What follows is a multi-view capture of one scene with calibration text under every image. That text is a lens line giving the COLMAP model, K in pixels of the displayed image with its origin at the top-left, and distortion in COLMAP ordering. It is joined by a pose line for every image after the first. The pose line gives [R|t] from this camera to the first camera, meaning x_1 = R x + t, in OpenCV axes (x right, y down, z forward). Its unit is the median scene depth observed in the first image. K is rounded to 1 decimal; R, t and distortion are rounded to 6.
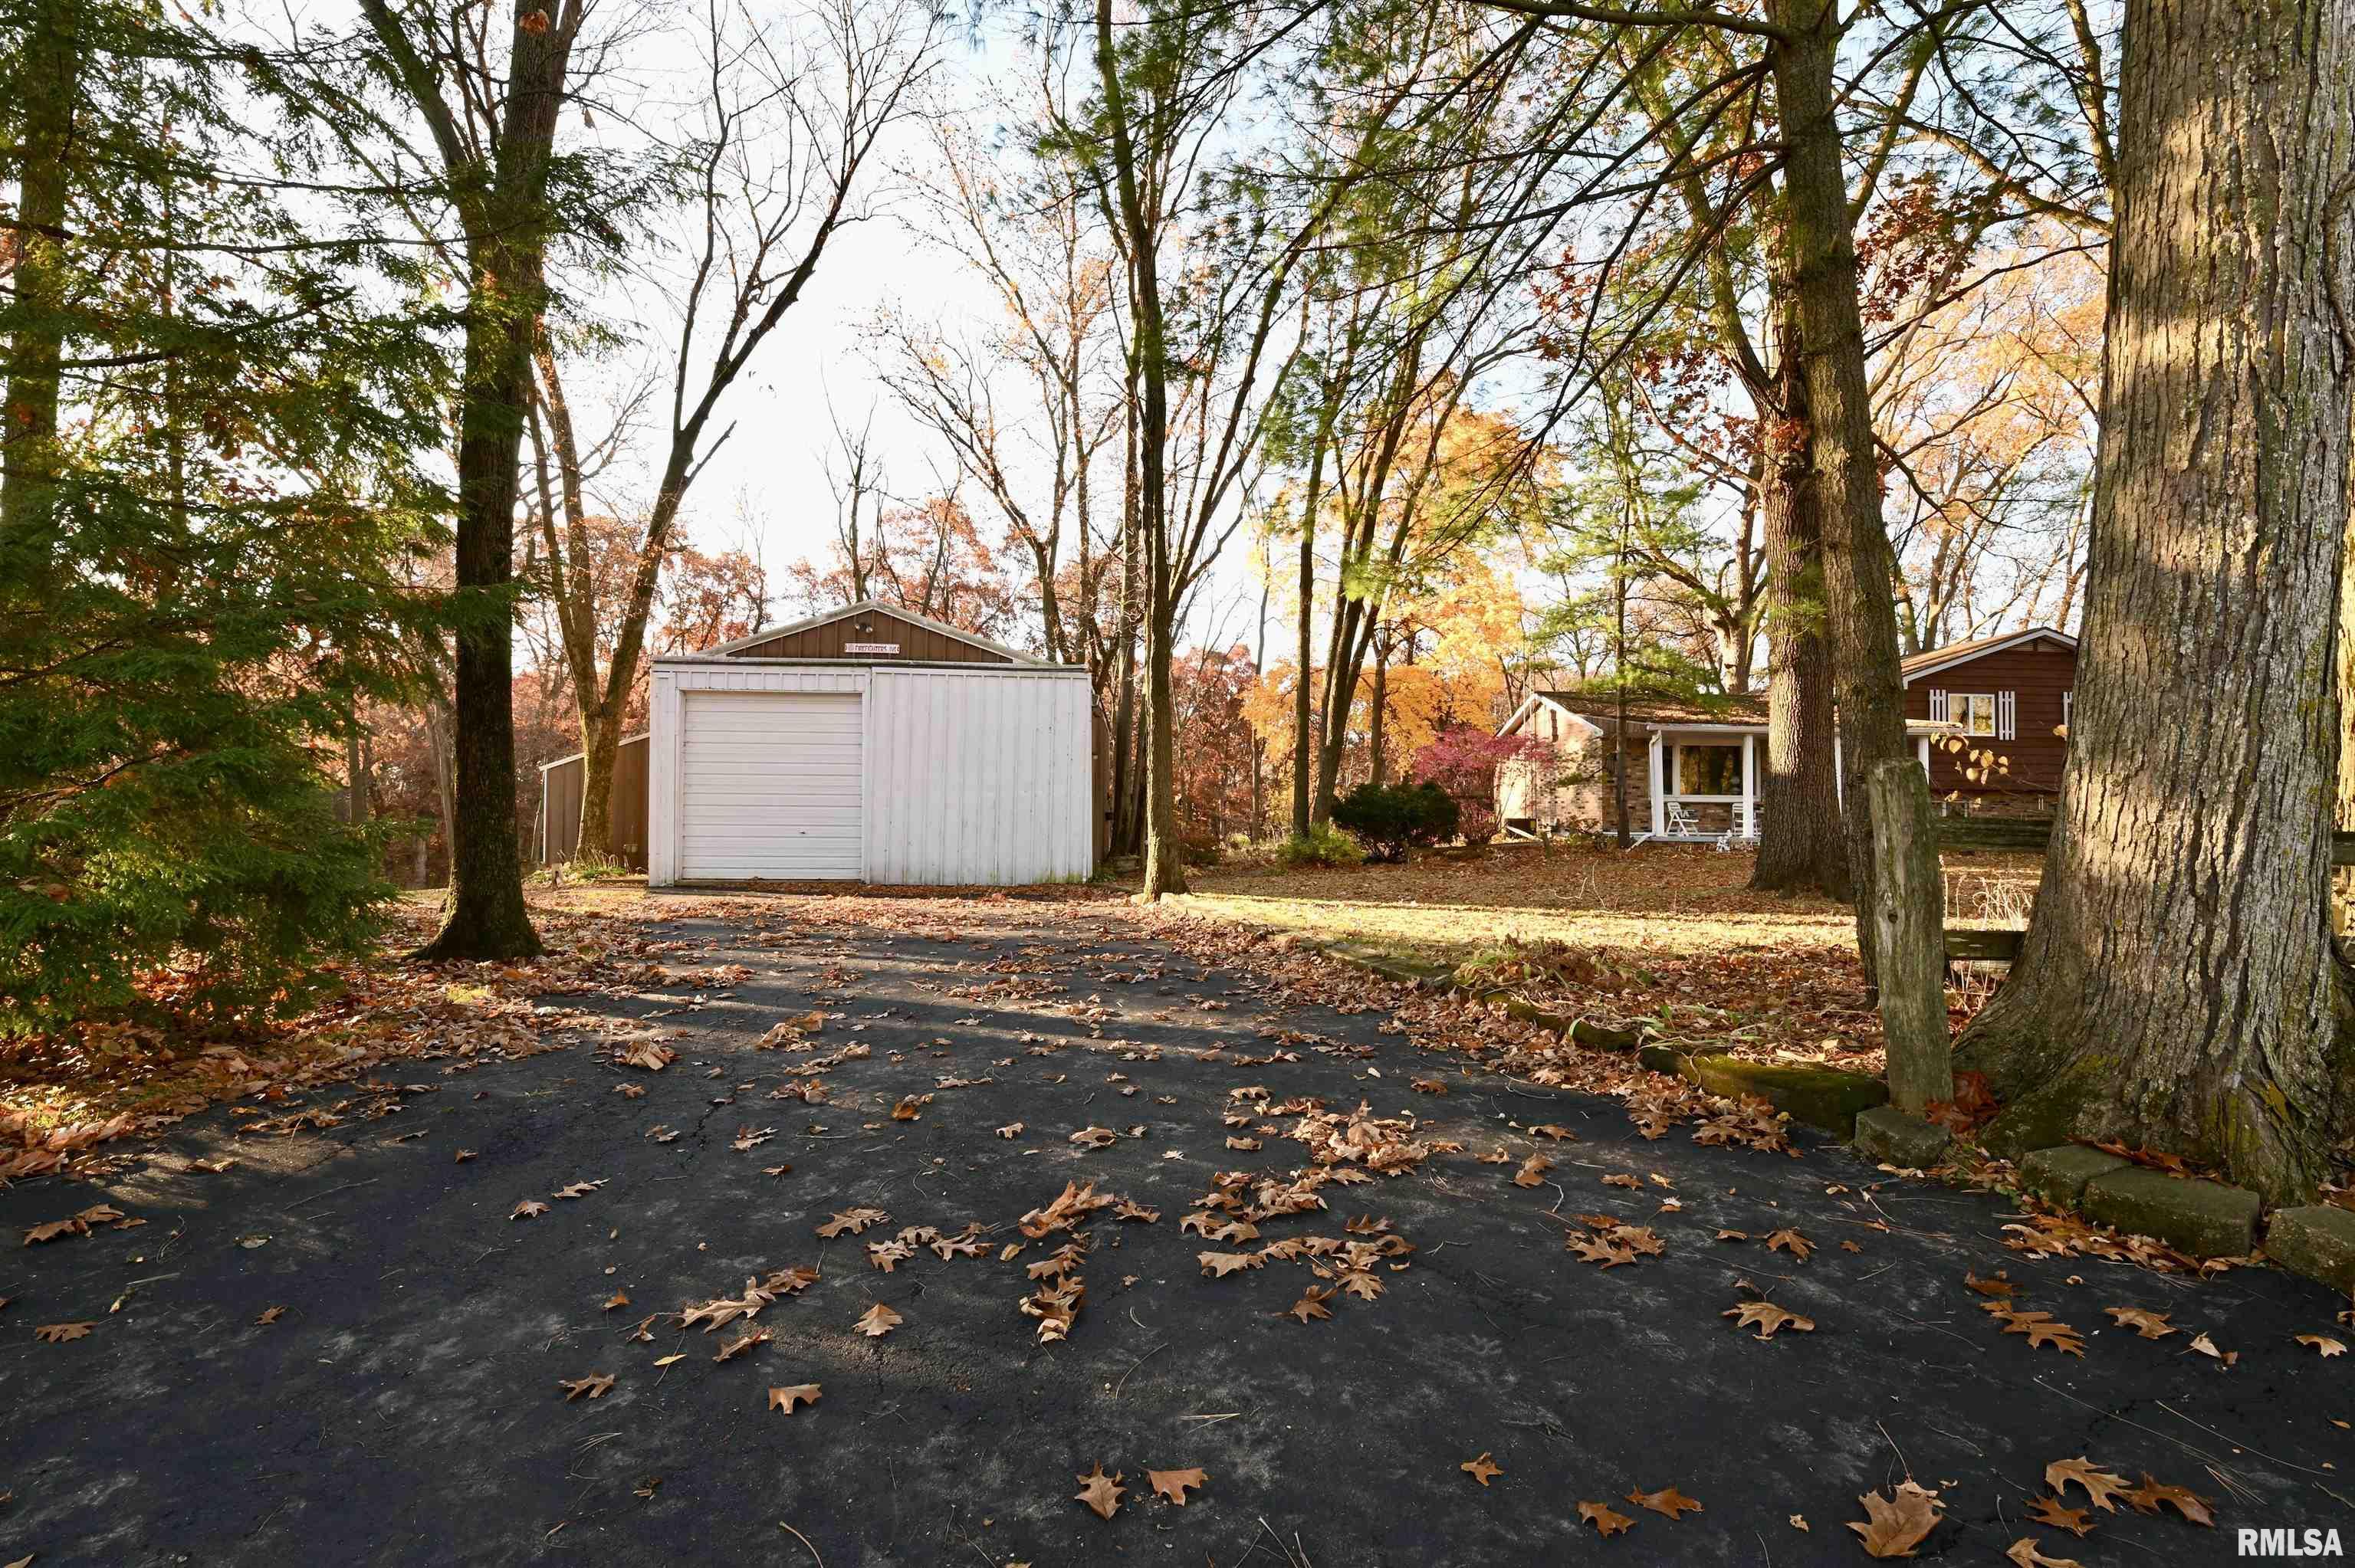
lens RADIAL K [[1036.7, 0, 1185.1], [0, 1036.7, 785.3], [0, 0, 1]] dist [0.003244, -0.011702]
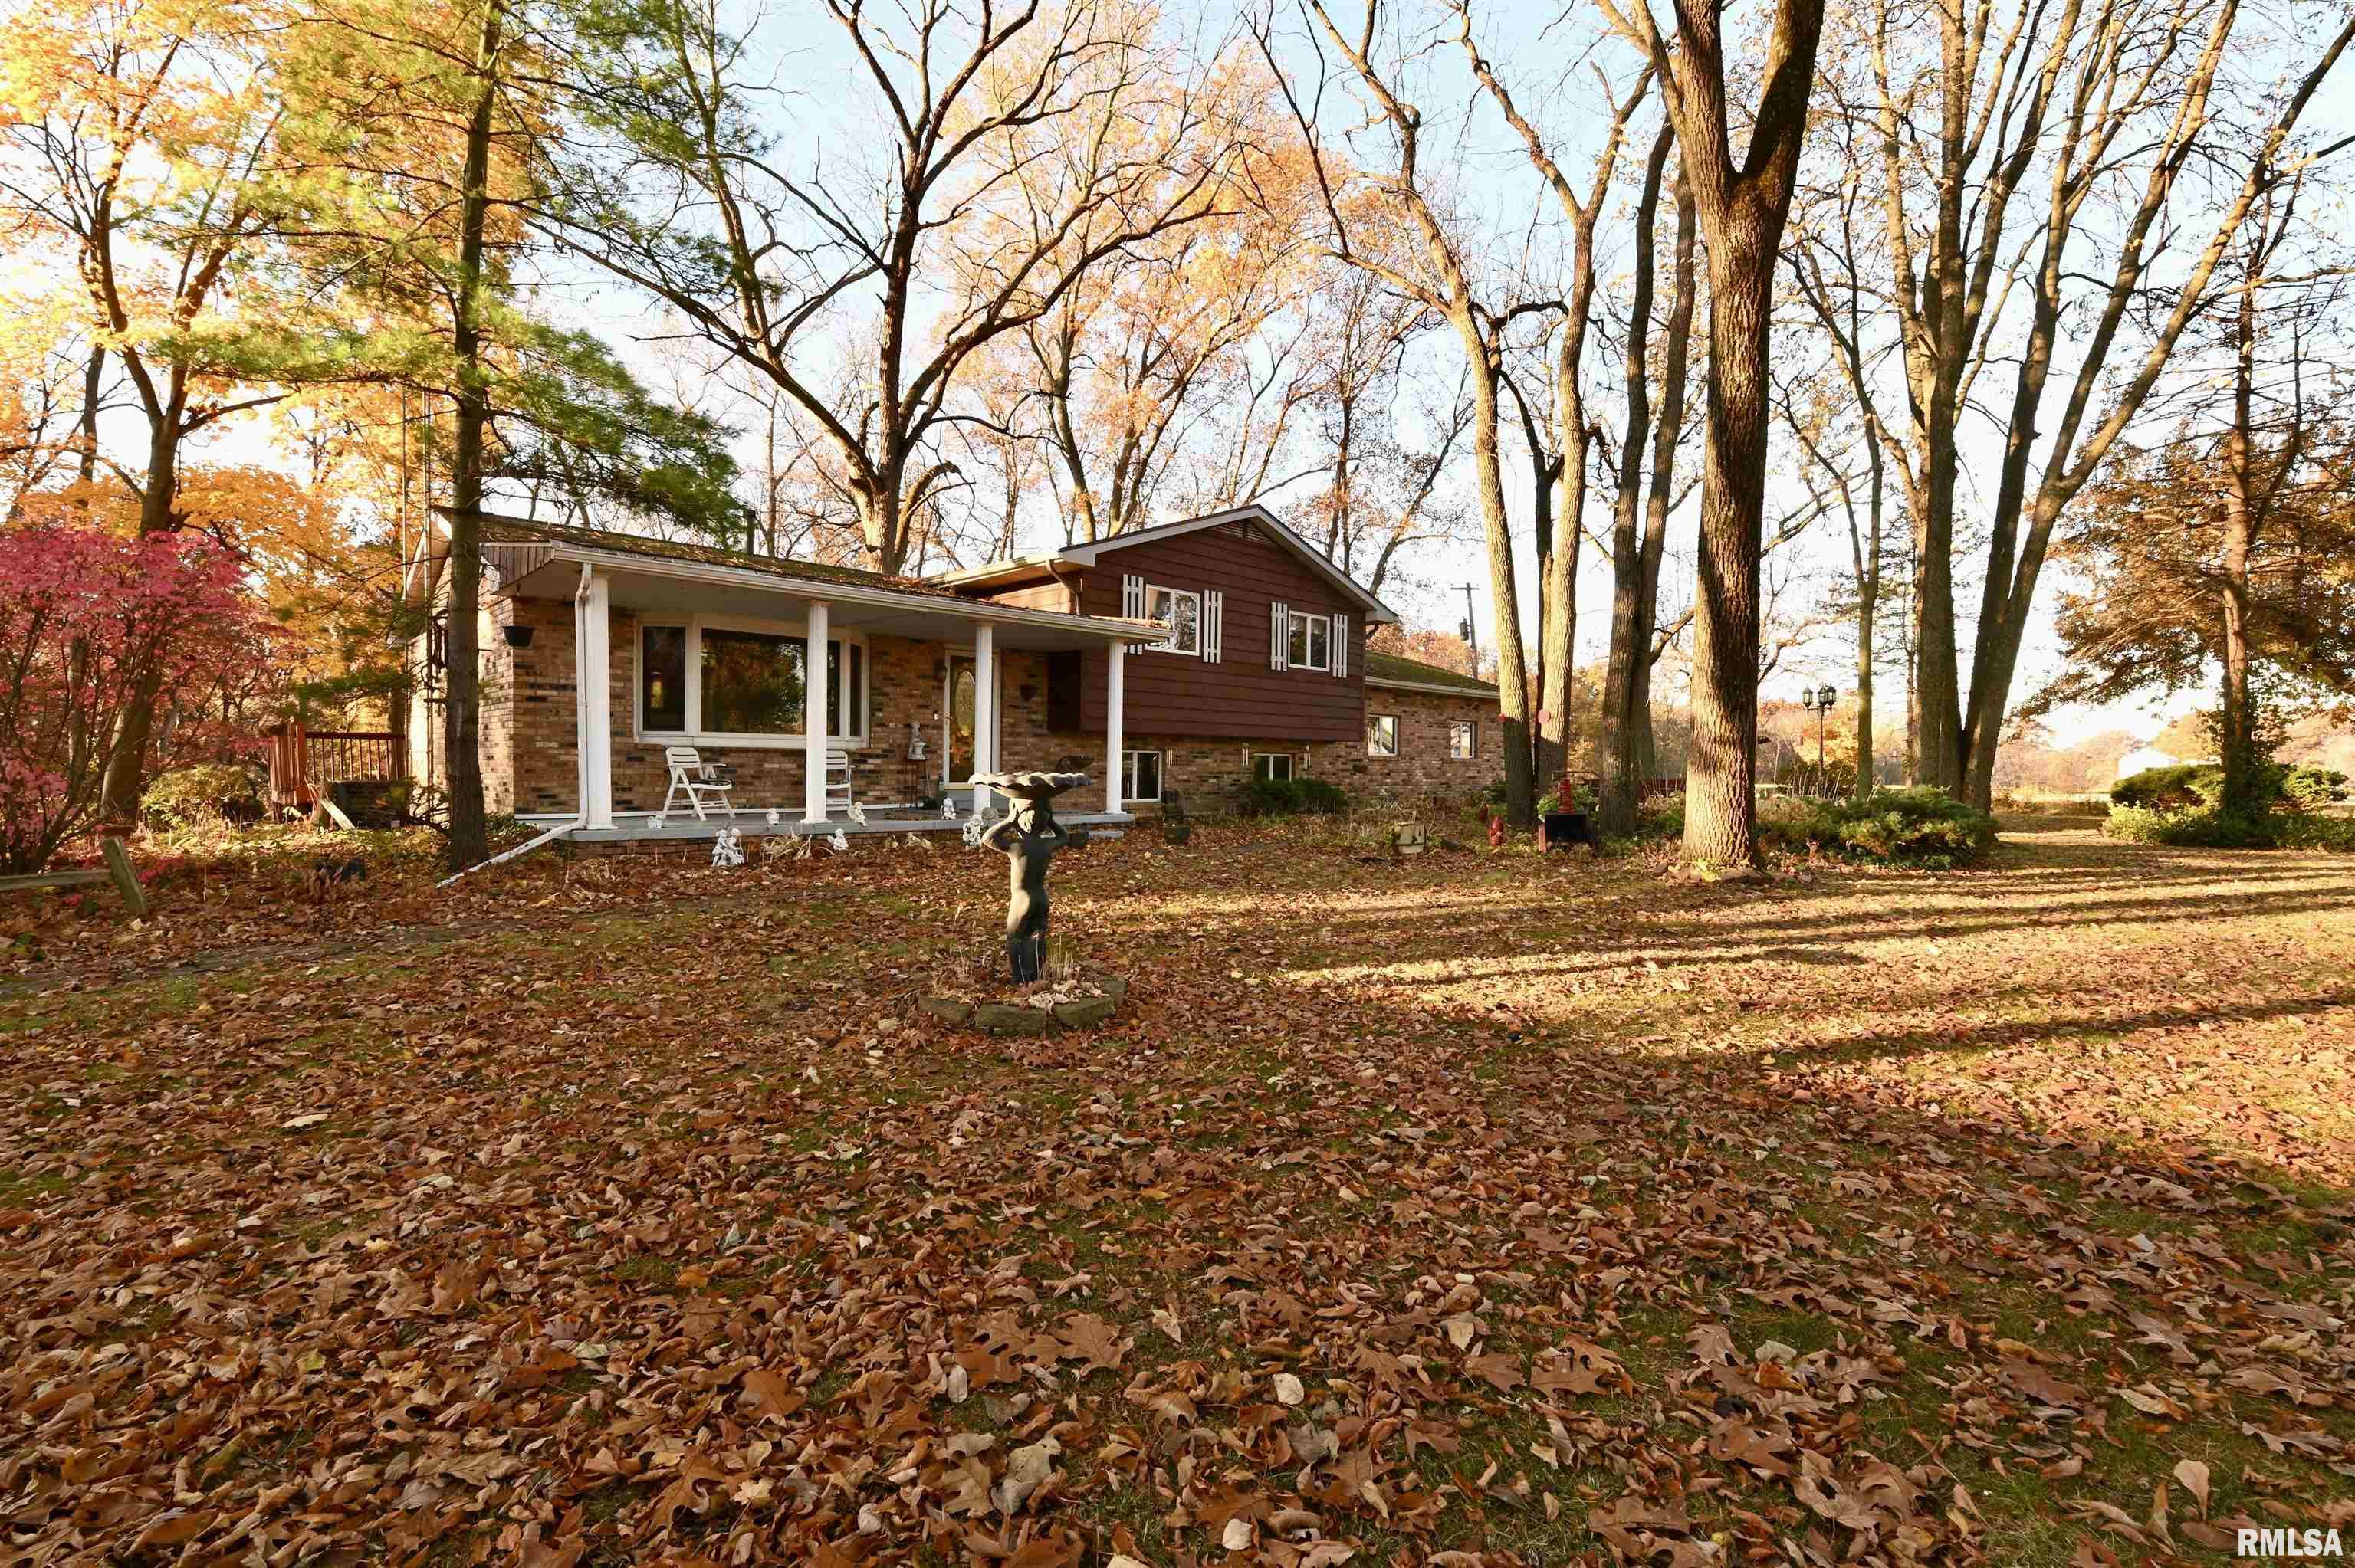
lens RADIAL K [[1036.7, 0, 1185.1], [0, 1036.7, 785.3], [0, 0, 1]] dist [0.003244, -0.011702]
pose [[0.758563, -0.013098, 0.651468, 0.305070], [-0.017552, 0.999024, 0.040523, 0.010355], [-0.651363, -0.042173, 0.757593, 0.448976]]
